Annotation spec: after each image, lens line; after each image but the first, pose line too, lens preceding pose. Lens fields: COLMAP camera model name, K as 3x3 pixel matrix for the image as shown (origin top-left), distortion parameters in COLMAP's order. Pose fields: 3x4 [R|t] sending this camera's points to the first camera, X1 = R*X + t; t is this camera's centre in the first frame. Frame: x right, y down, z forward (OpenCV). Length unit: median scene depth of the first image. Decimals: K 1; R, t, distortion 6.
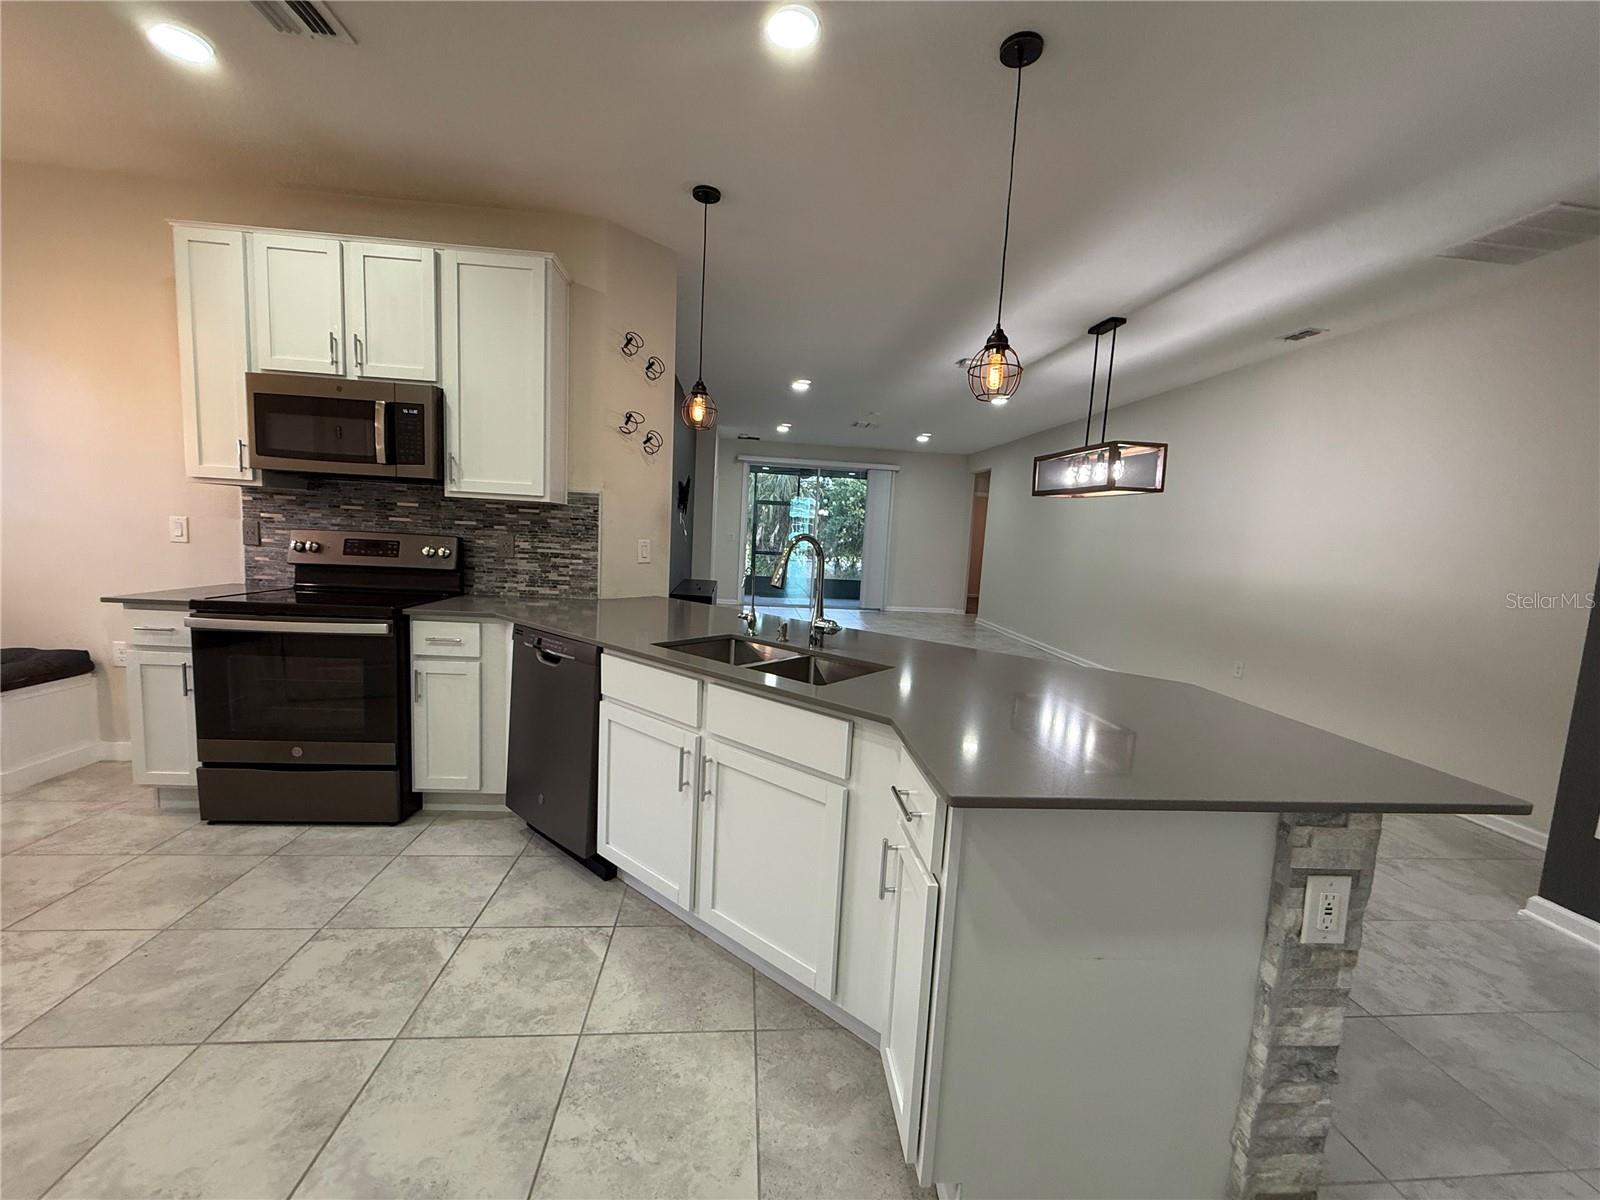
lens RADIAL K [[638.0, 0, 798.6], [0, 638.0, 603.1], [0, 0, 1]] dist [0.000738, -0.000436]
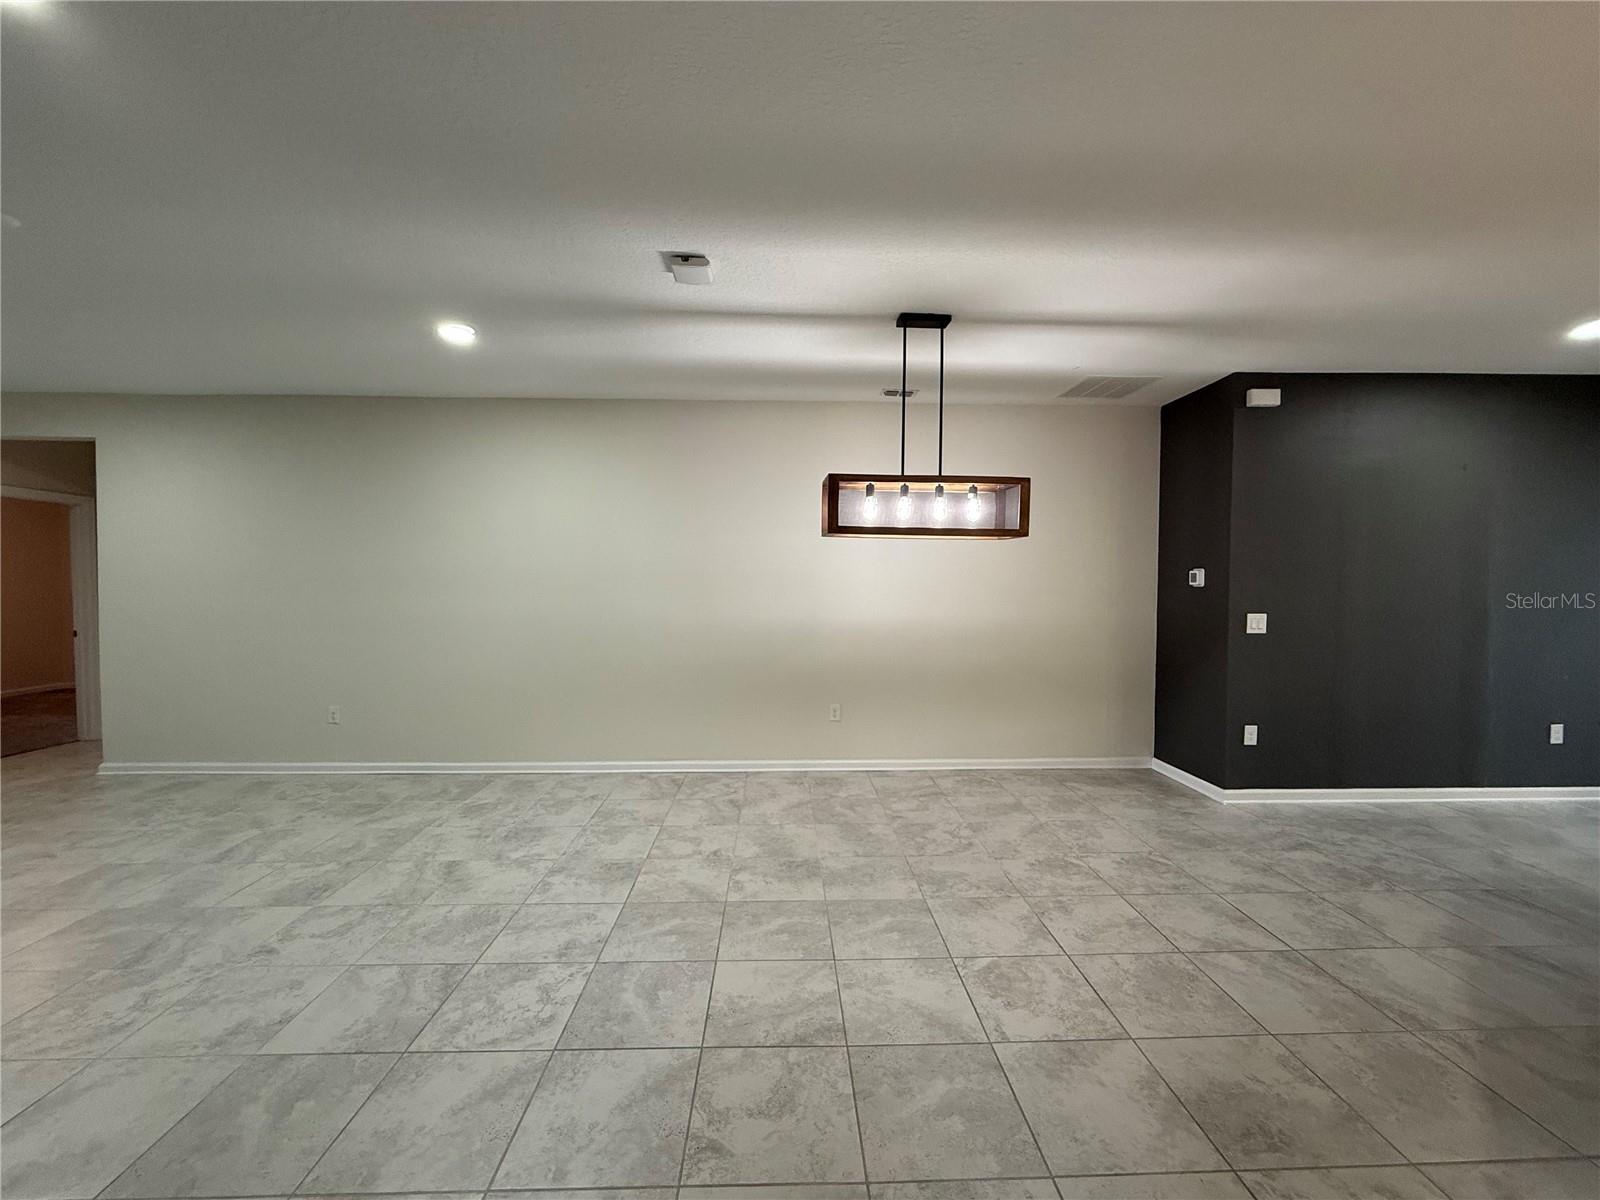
lens RADIAL K [[638.7, 0, 798.7], [0, 638.7, 602.9], [0, 0, 1]] dist [-0.000220, 0.000011]
pose [[0.059874, -0.086506, 0.994451, -0.450424], [0.111537, 0.990579, 0.079454, -0.239728], [-0.991955, 0.106160, 0.068959, 1.569438]]
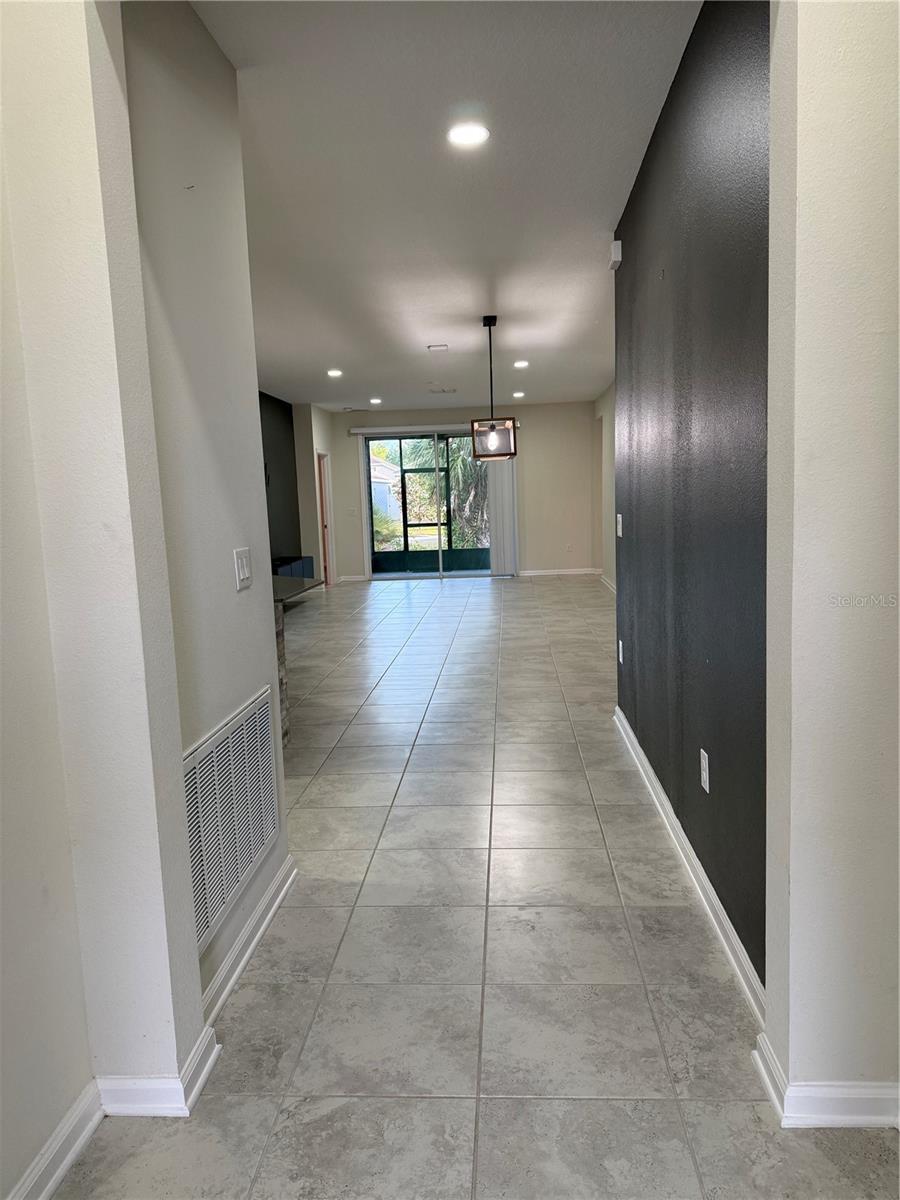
lens RADIAL K [[836.3, 0, 450.0], [0, 836.3, 600.0], [0, 0, 1]] dist [0.141094, -0.161915]
pose [[0.983068, -0.068911, -0.169788, 0.900621], [0.070606, 0.997496, 0.003955, 0.129907], [0.169090, -0.015876, 0.985473, -0.891859]]
